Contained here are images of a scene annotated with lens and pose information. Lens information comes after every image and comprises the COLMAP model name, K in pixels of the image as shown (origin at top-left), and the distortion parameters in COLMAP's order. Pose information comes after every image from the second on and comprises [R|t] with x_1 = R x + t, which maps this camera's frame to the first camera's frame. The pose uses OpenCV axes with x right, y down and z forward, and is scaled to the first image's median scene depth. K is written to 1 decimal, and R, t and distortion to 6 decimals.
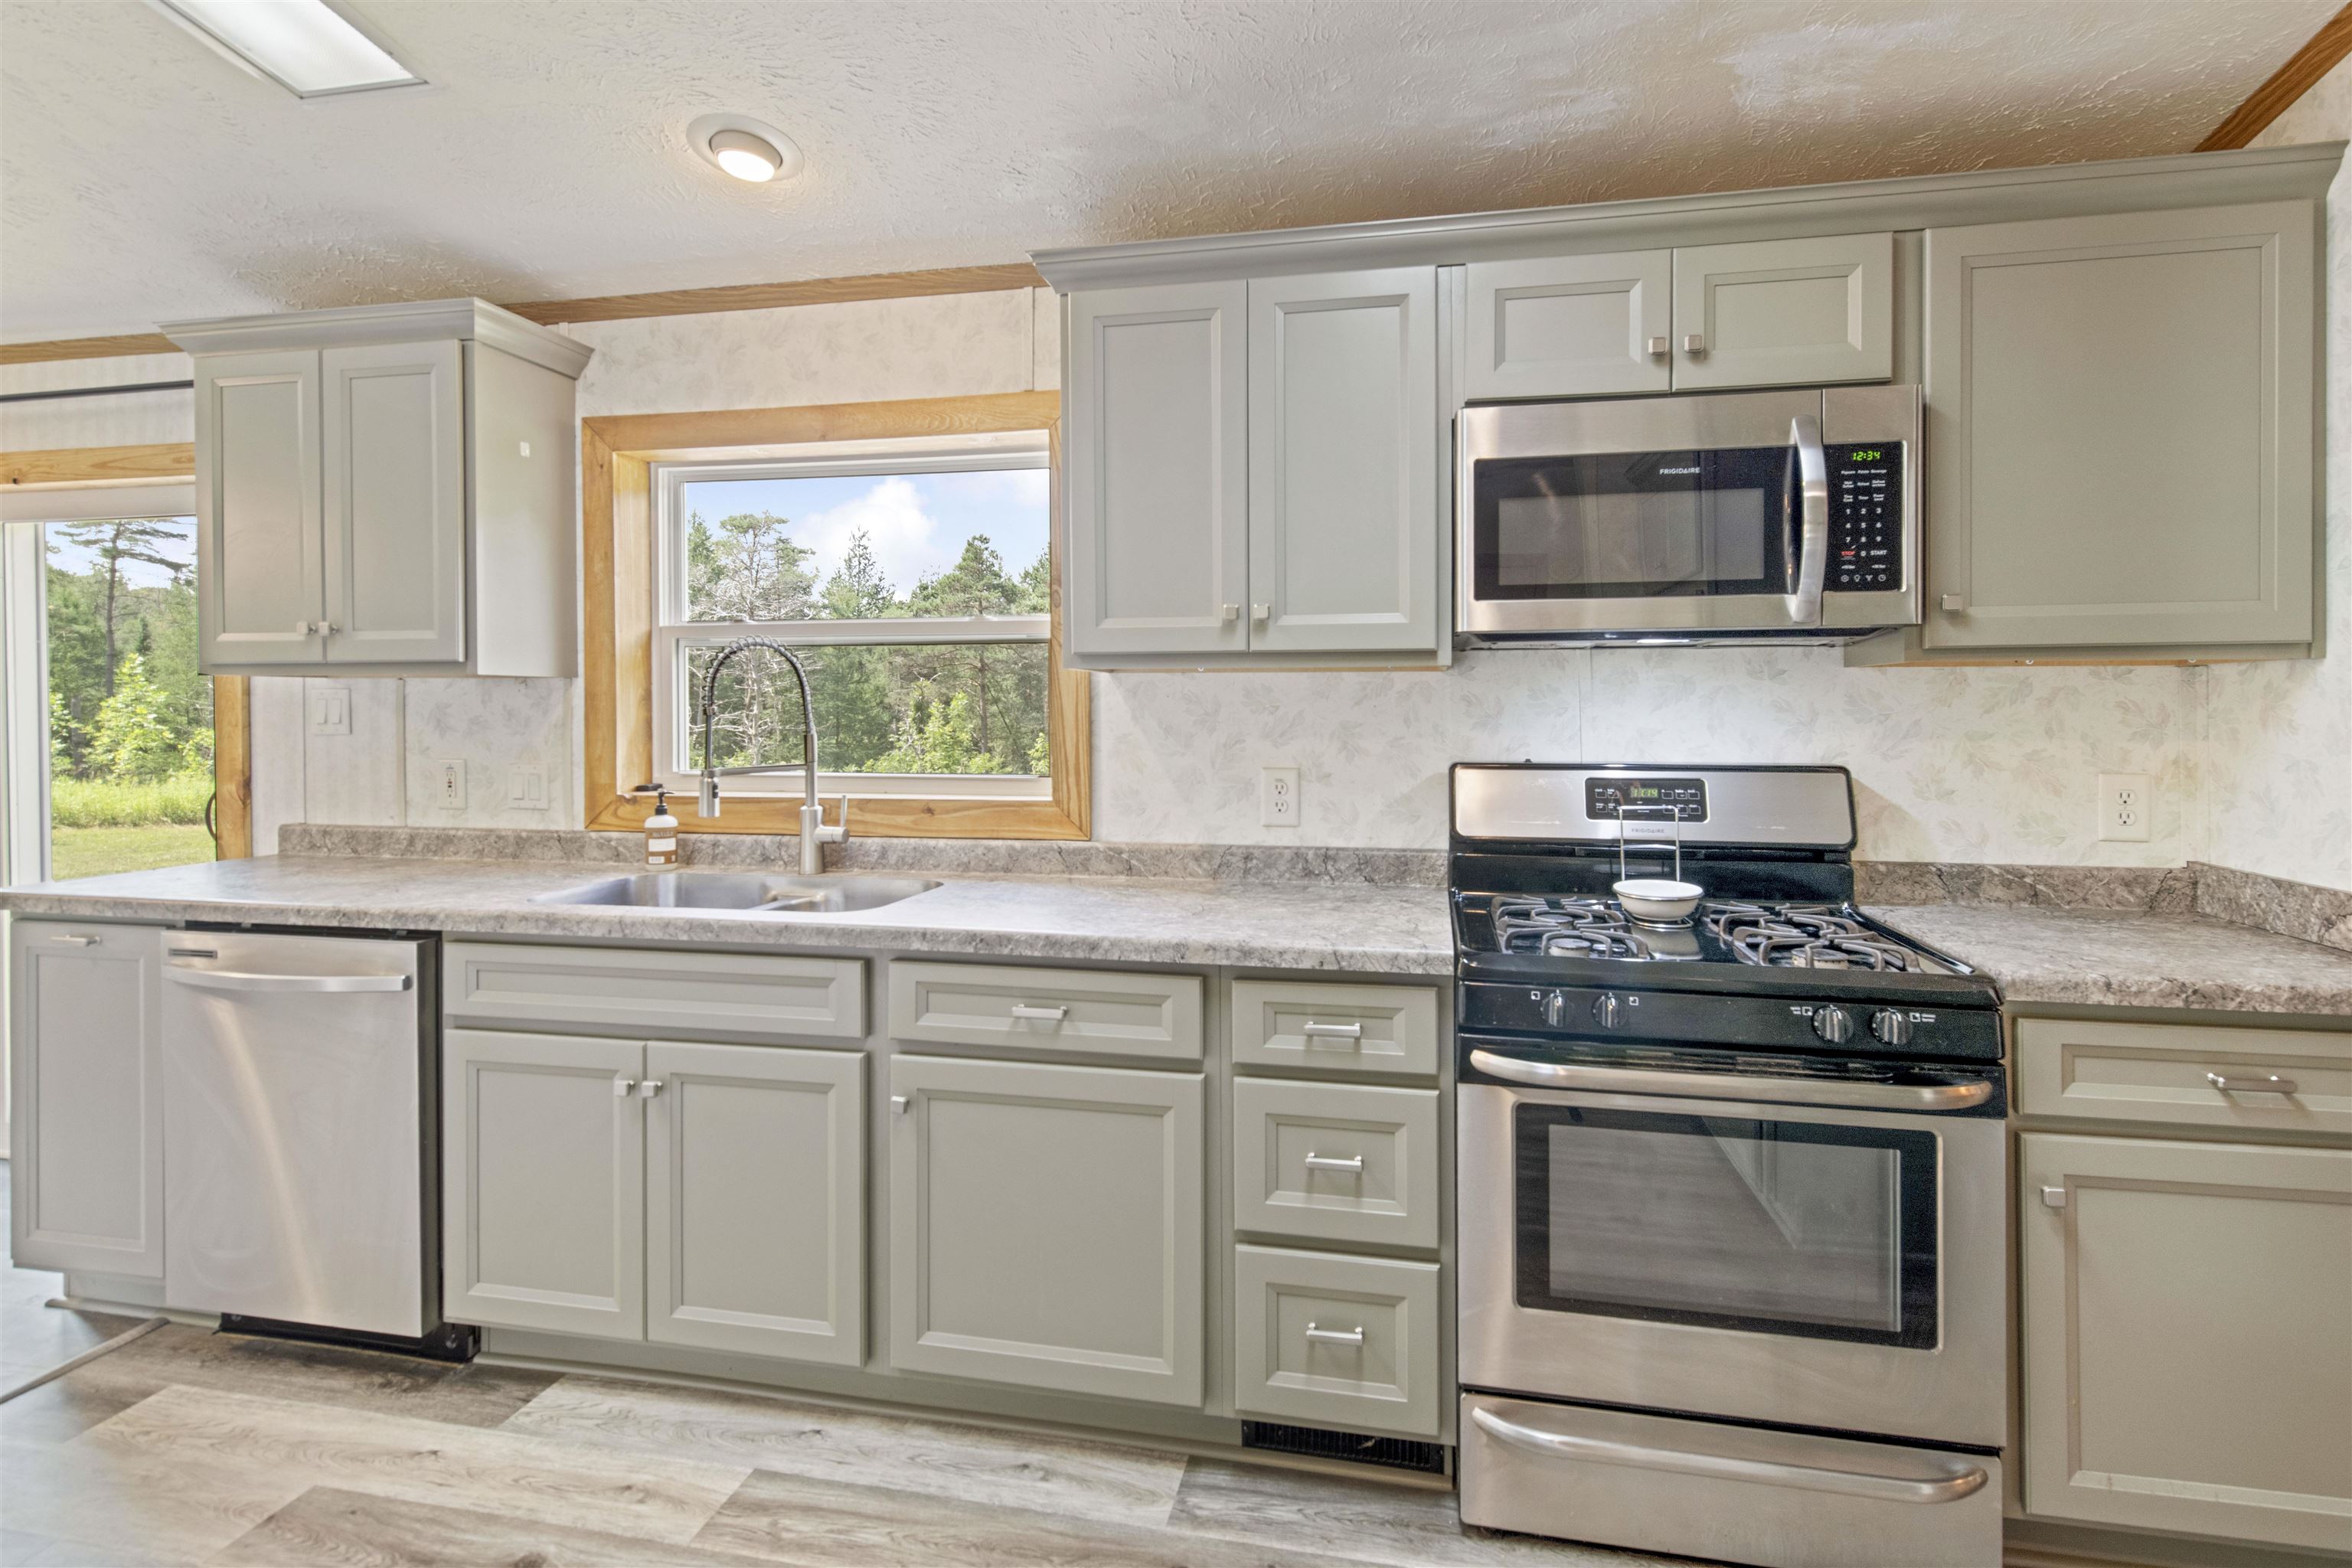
lens RADIAL K [[1117.0, 0, 1221.6], [0, 1117.0, 722.8], [0, 0, 1]] dist [0.006468, -0.001435]
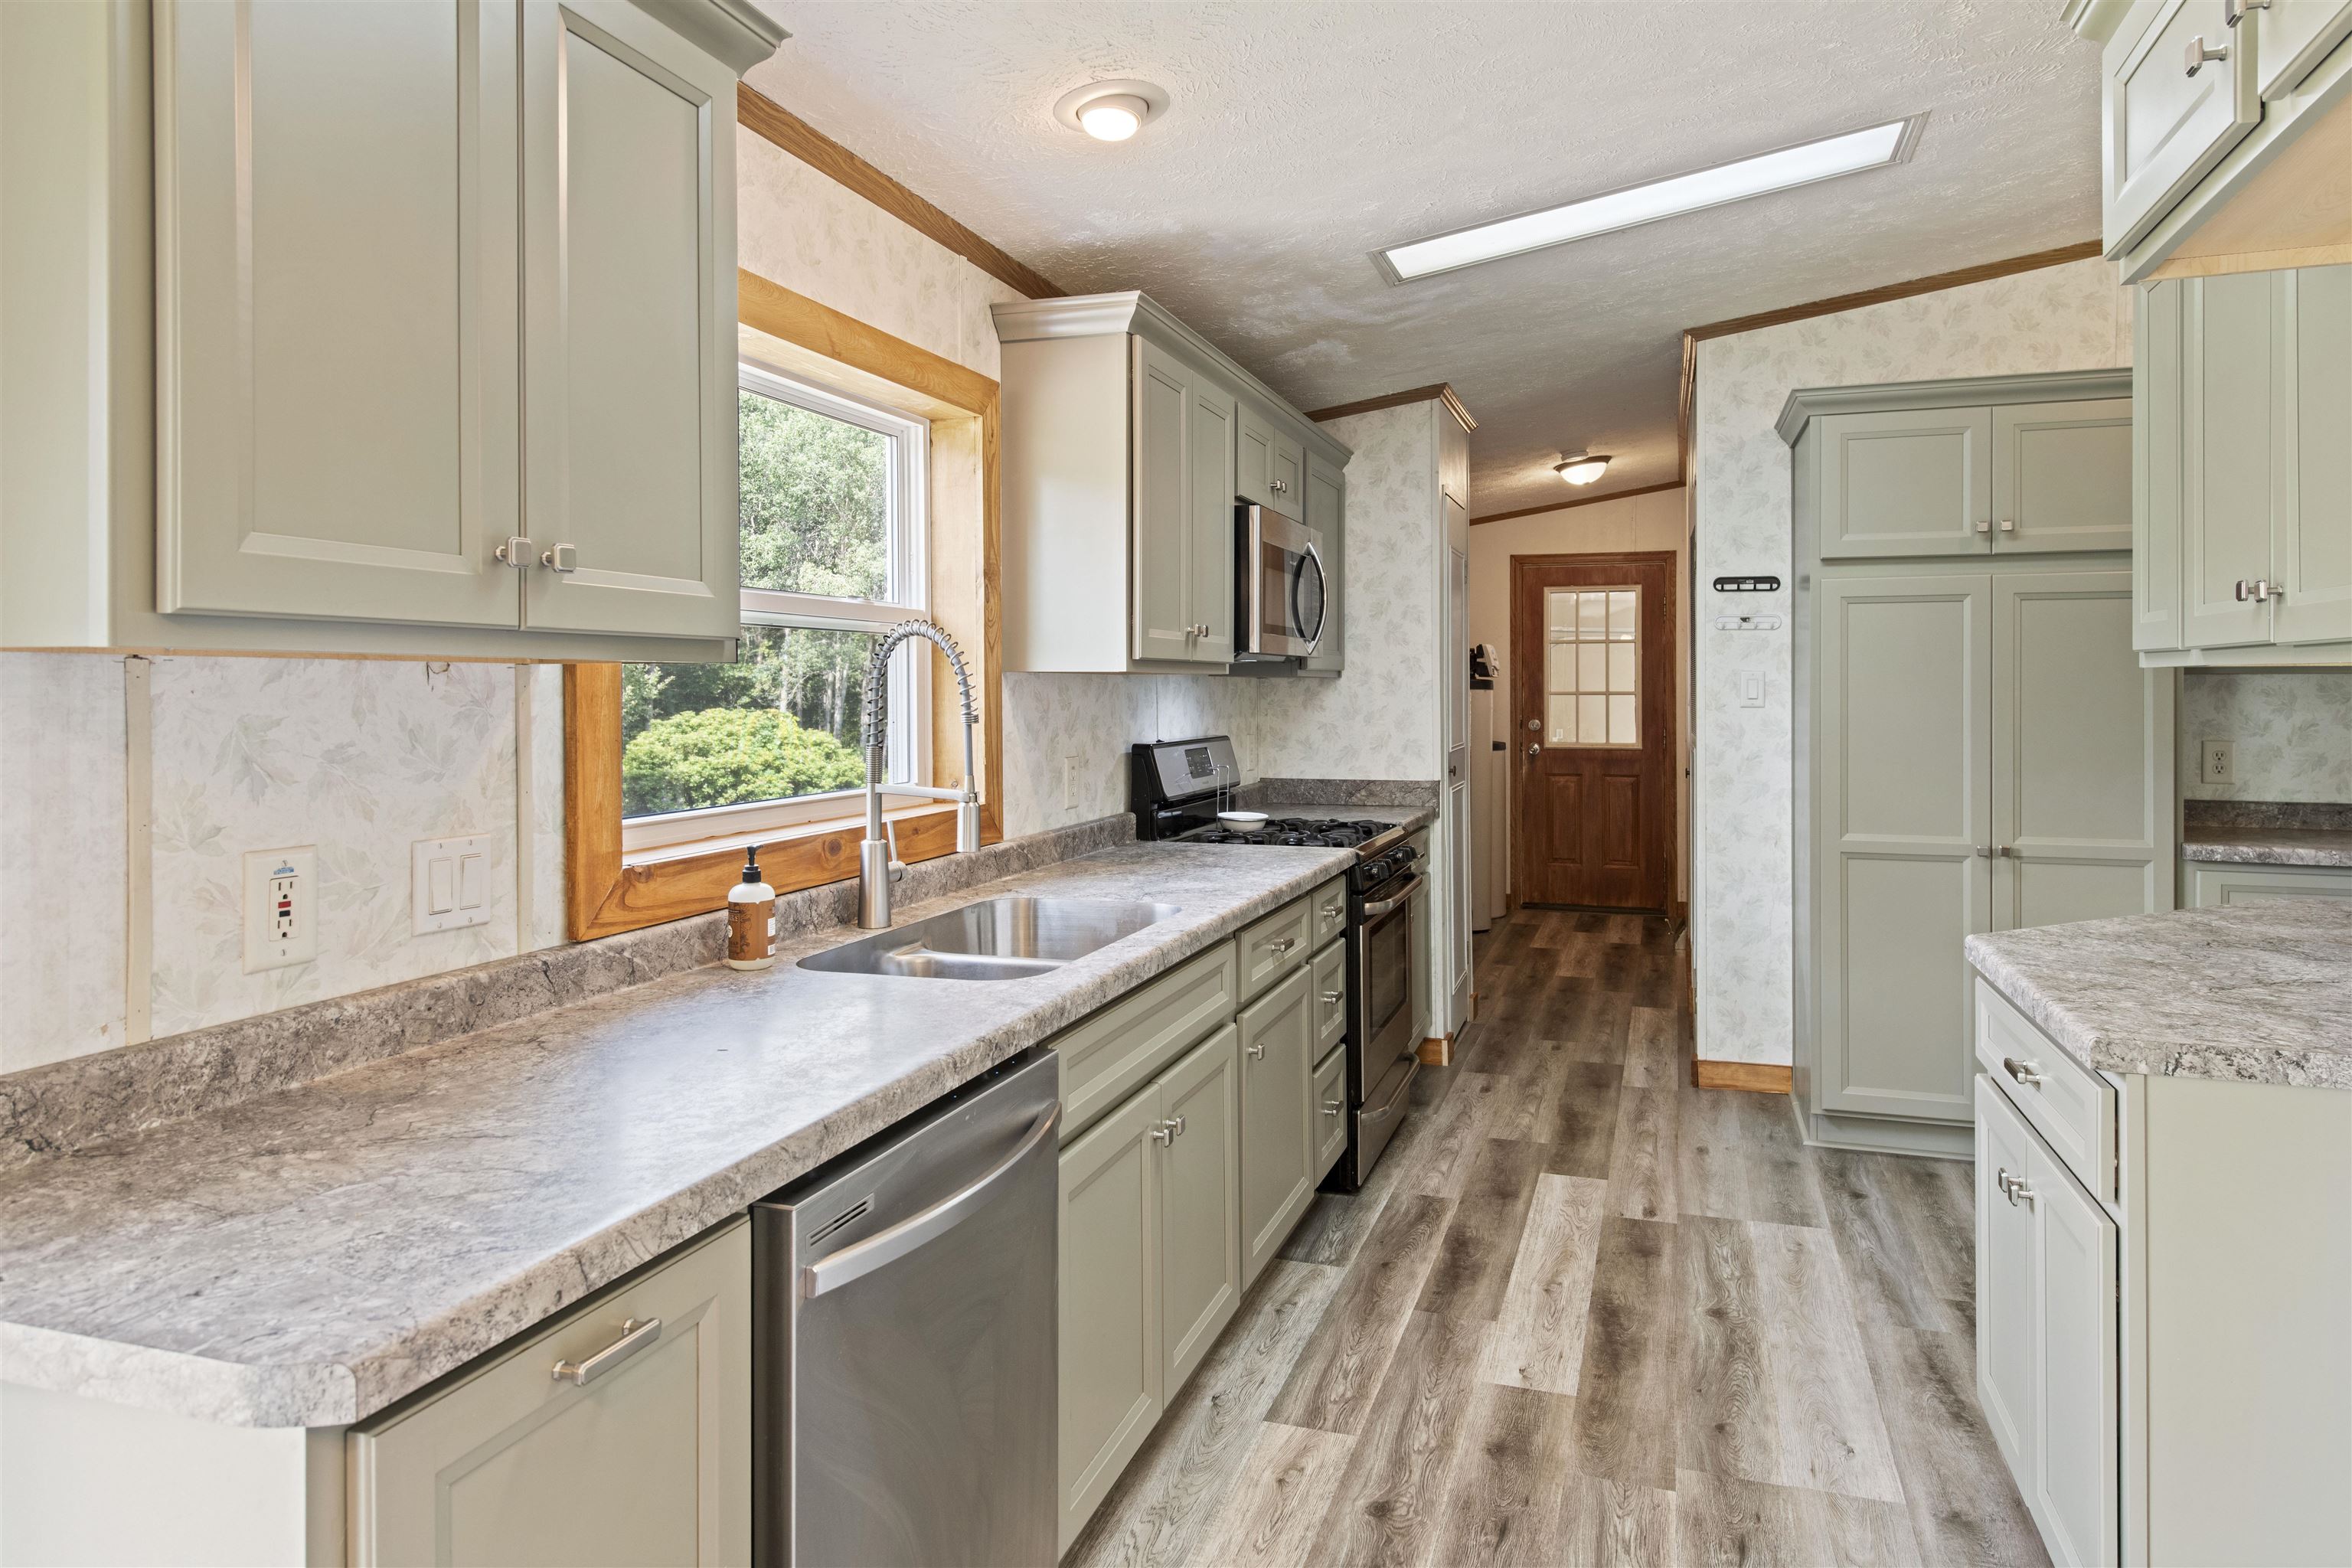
lens RADIAL K [[1423.4, 0, 1204.9], [0, 1423.4, 697.0], [0, 0, 1]] dist [0.023589, -0.012957]
pose [[0.120686, -0.007402, 0.992663, -1.329002], [0.011850, 0.999912, 0.006016, -0.027273], [-0.992620, 0.011037, 0.120763, 0.659444]]
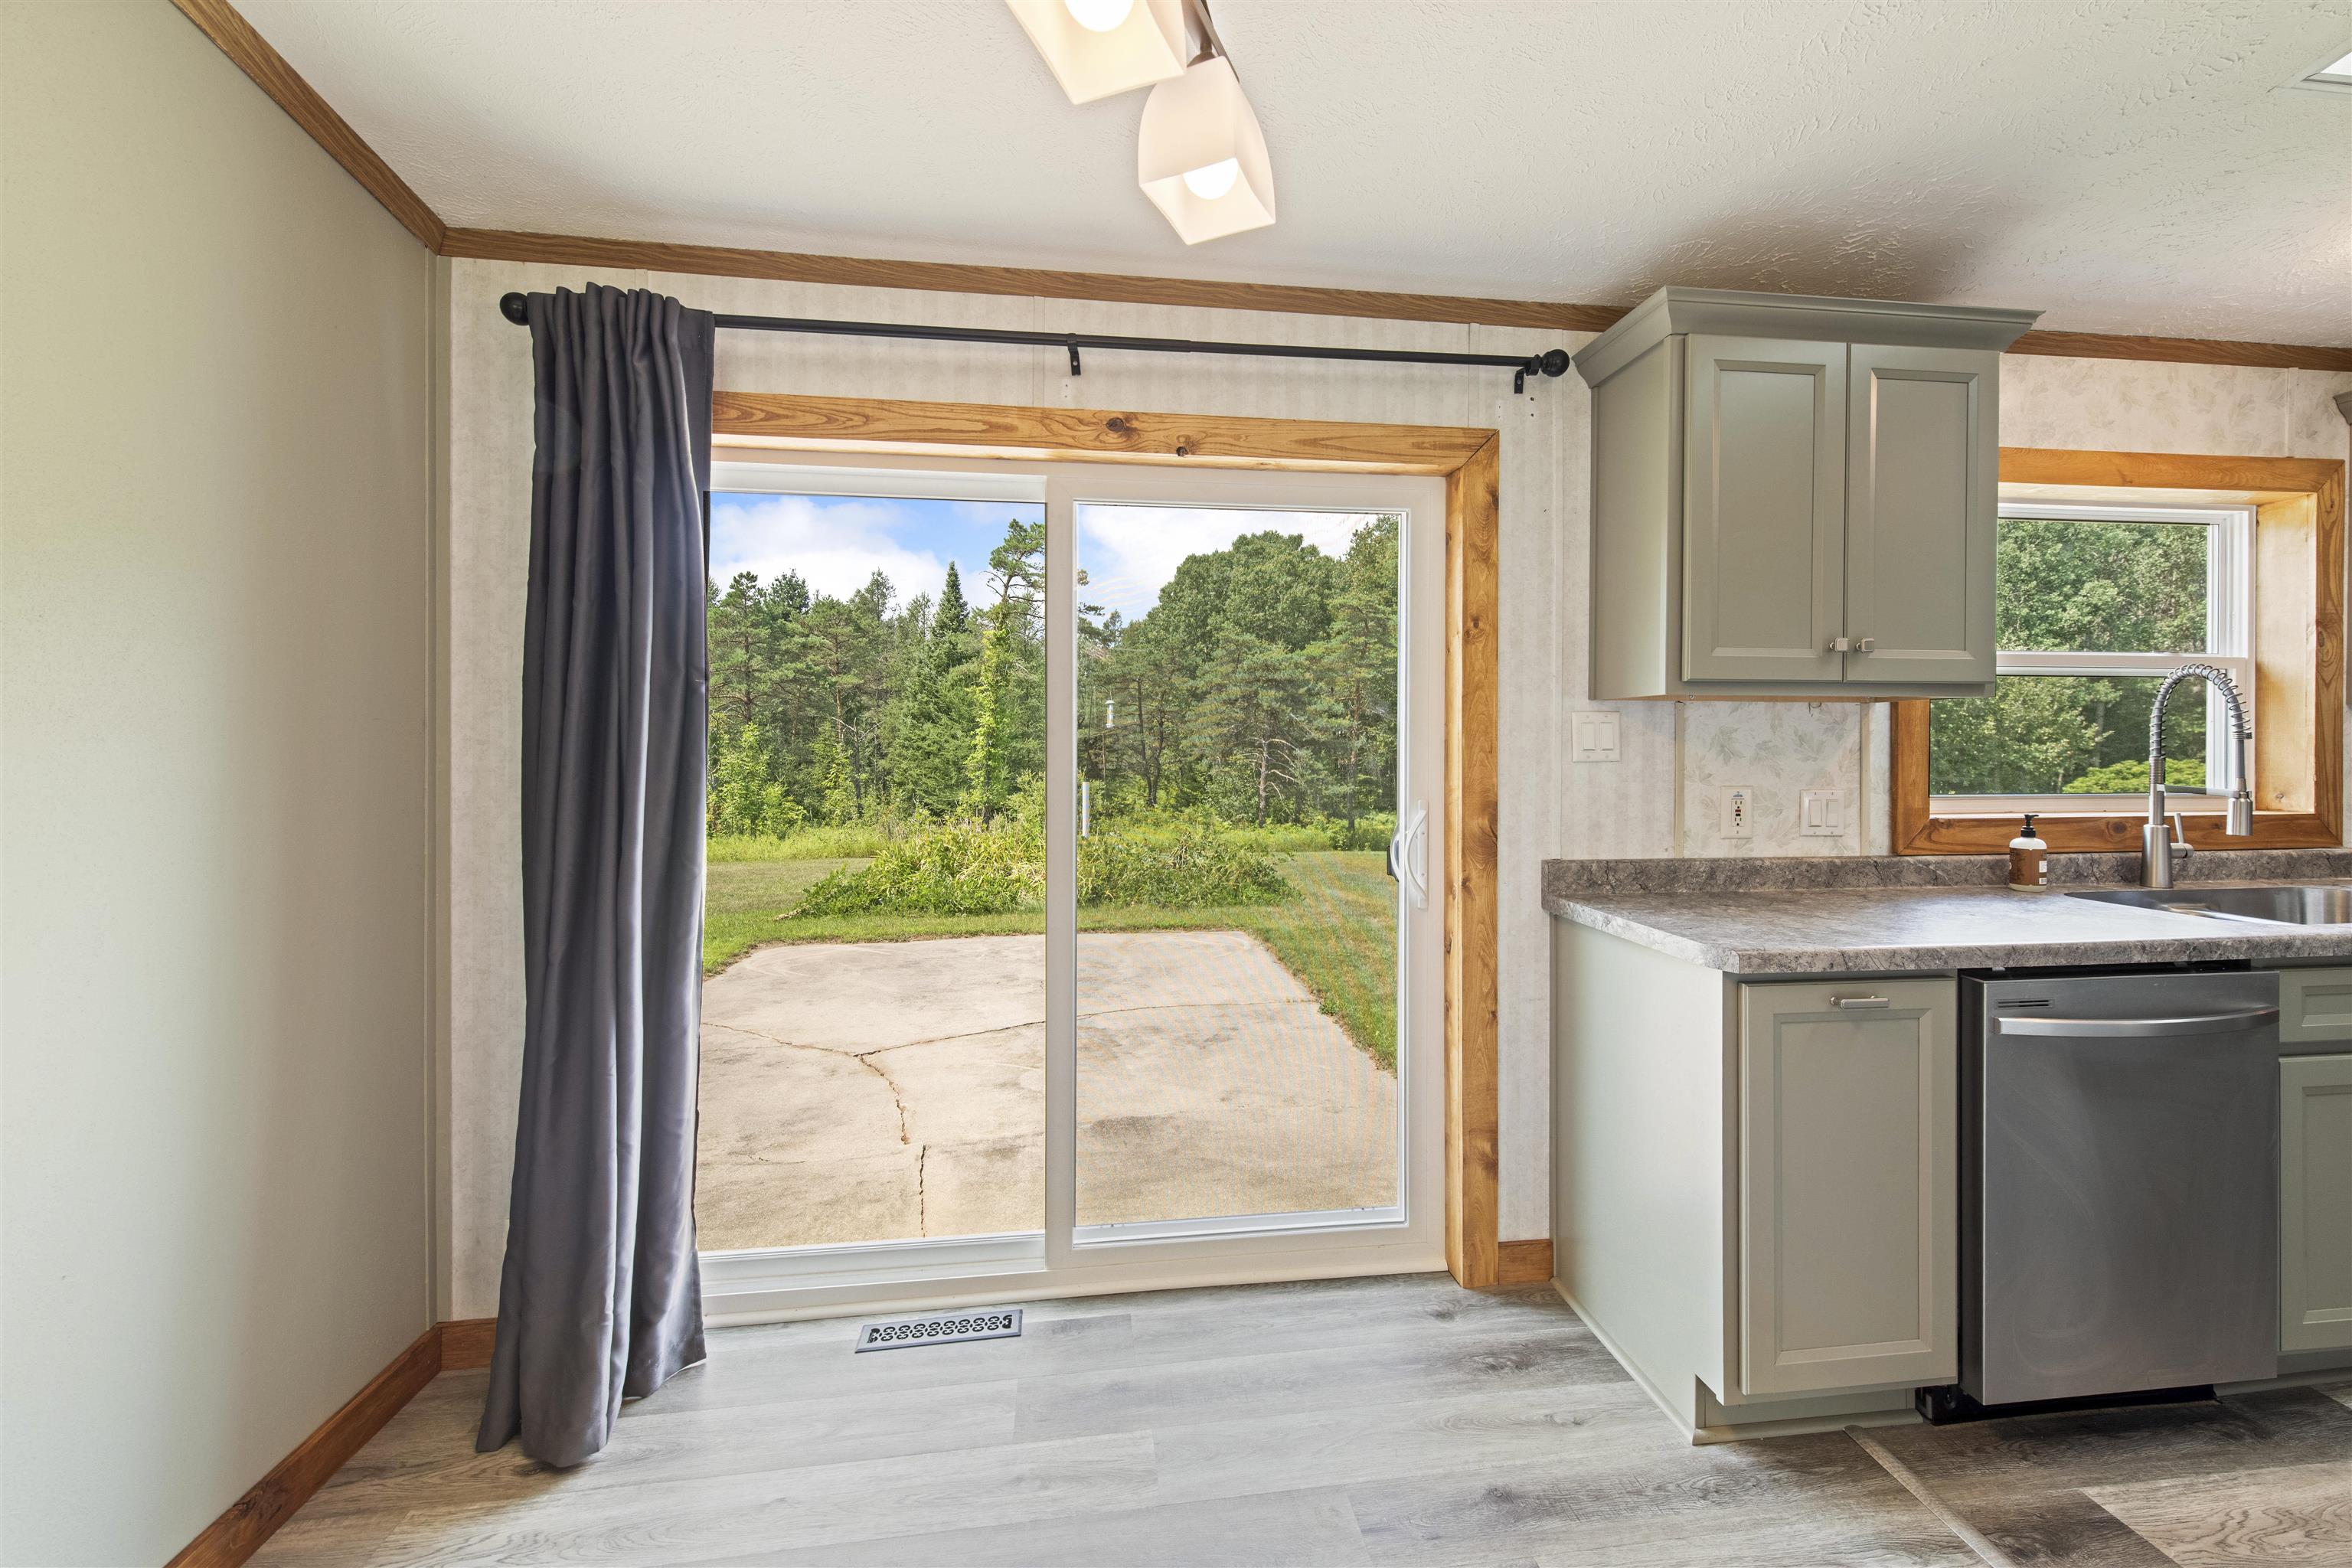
lens RADIAL K [[948.0, 0, 1200.0], [0, 948.0, 752.1], [0, 0, 1]] dist [0.008267, -0.001771]
pose [[0.949097, -0.002754, 0.314972, -1.546266], [0.002911, 0.999996, -0.000030, 0.002195], [-0.314971, 0.000945, 0.949101, 0.421887]]
